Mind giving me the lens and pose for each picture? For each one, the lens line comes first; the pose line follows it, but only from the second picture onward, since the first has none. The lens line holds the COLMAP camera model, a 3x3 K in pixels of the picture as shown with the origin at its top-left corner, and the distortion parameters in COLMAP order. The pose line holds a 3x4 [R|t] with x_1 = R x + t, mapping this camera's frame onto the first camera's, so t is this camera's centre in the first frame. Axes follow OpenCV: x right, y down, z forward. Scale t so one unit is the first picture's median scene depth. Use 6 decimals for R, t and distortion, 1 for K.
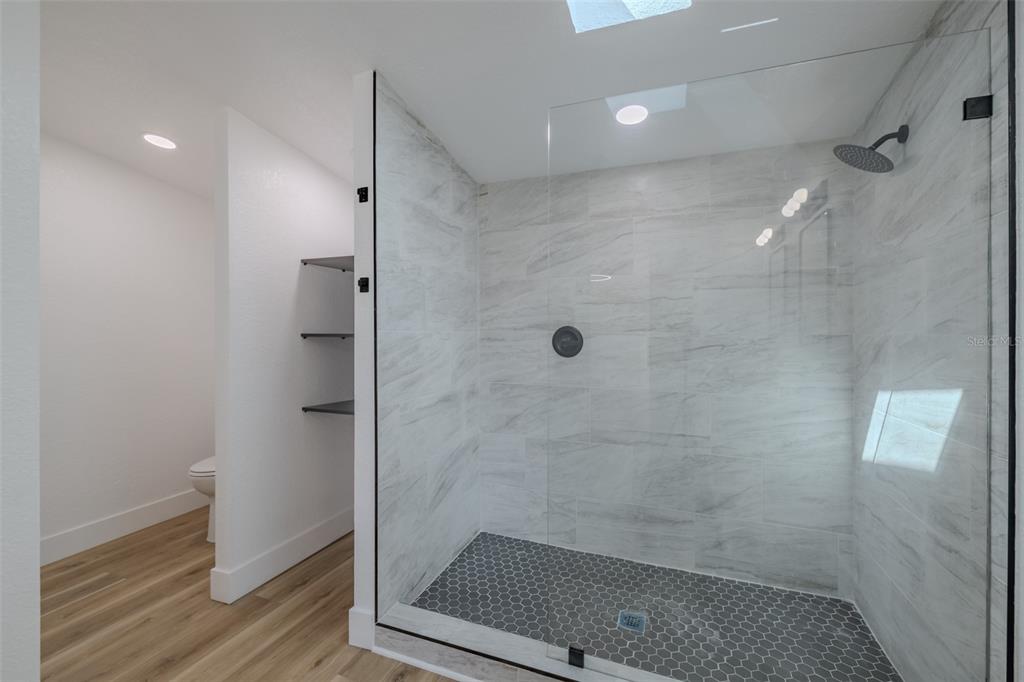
lens RADIAL K [[418.0, 0, 524.5], [0, 418.0, 332.5], [0, 0, 1]] dist [0.000422, 0.000156]
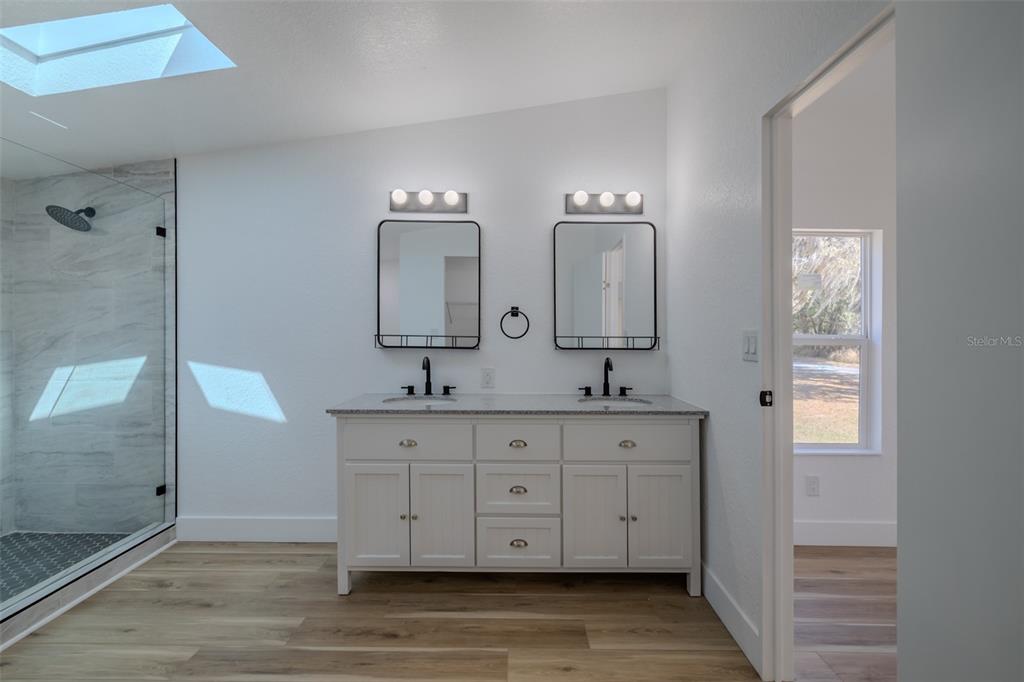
lens RADIAL K [[435.5, 0, 515.3], [0, 435.5, 333.1], [0, 0, 1]] dist [-0.000221, 0.000220]
pose [[-0.379023, -0.005674, 0.925370, -1.025965], [-0.006545, 0.999973, 0.003451, -0.000801], [-0.925364, -0.004748, -0.379050, 0.057420]]
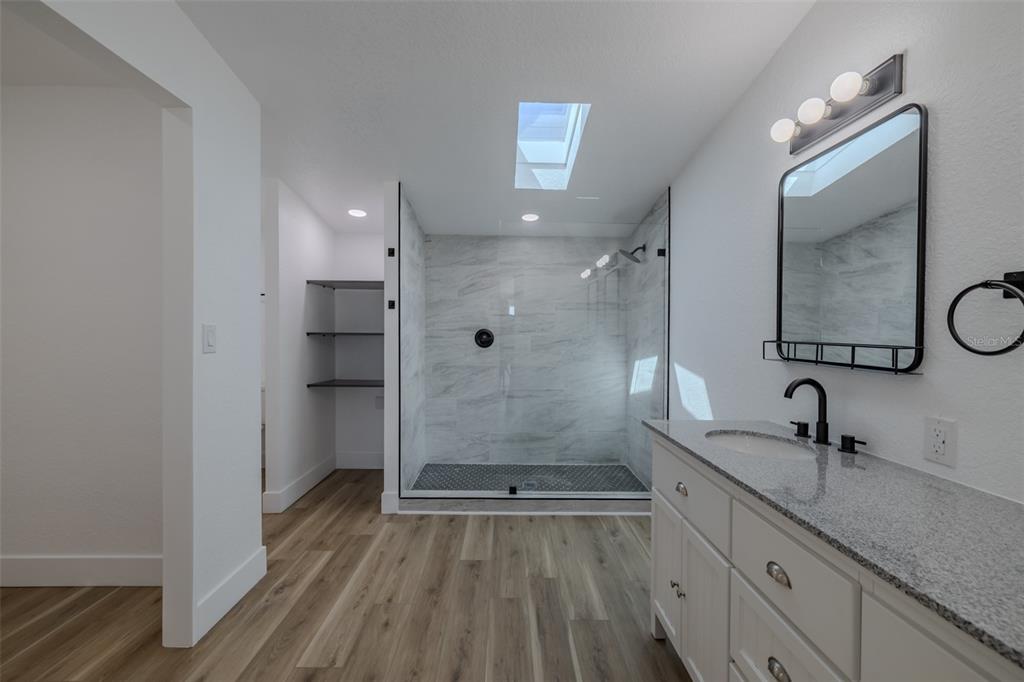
lens RADIAL K [[438.8, 0, 513.1], [0, 438.8, 338.0], [0, 0, 1]] dist [-0.000736, -0.000116]
pose [[0.926849, 0.000441, 0.375433, -0.501705], [-0.005532, 0.999907, 0.012480, -0.001654], [-0.375393, -0.013644, 0.926765, -0.726819]]
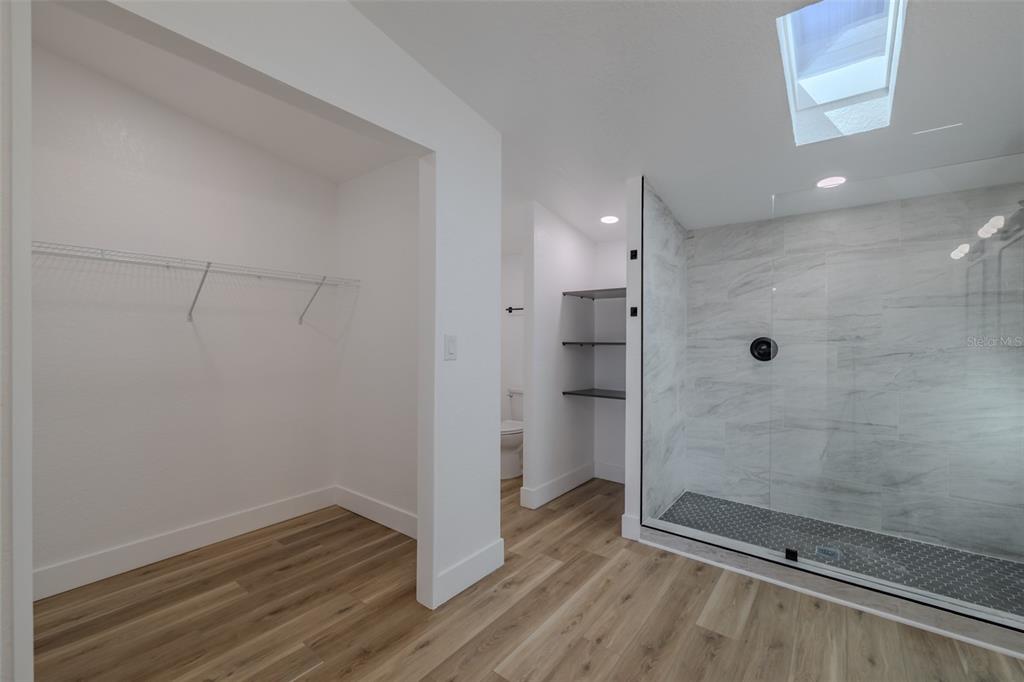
lens RADIAL K [[431.5, 0, 512.2], [0, 431.5, 344.7], [0, 0, 1]] dist [0.000483, 0.000180]
pose [[0.955674, 0.005941, -0.294367, -0.285684], [-0.003068, 0.999943, 0.010223, -0.003678], [0.294411, -0.008866, 0.955638, -0.584863]]
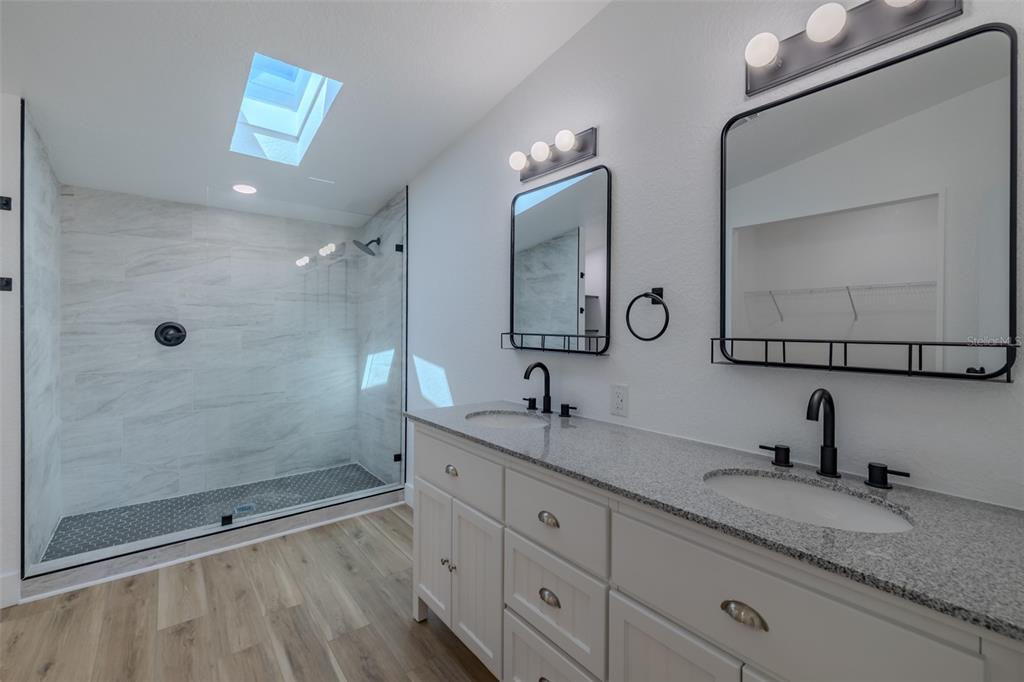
lens RADIAL K [[438.5, 0, 519.5], [0, 438.5, 329.6], [0, 0, 1]] dist [-0.000609, -0.000061]
pose [[0.494155, -0.003460, 0.869367, -0.601203], [-0.002938, 0.999980, 0.005650, -0.002226], [-0.869369, -0.005346, 0.494135, -0.649097]]
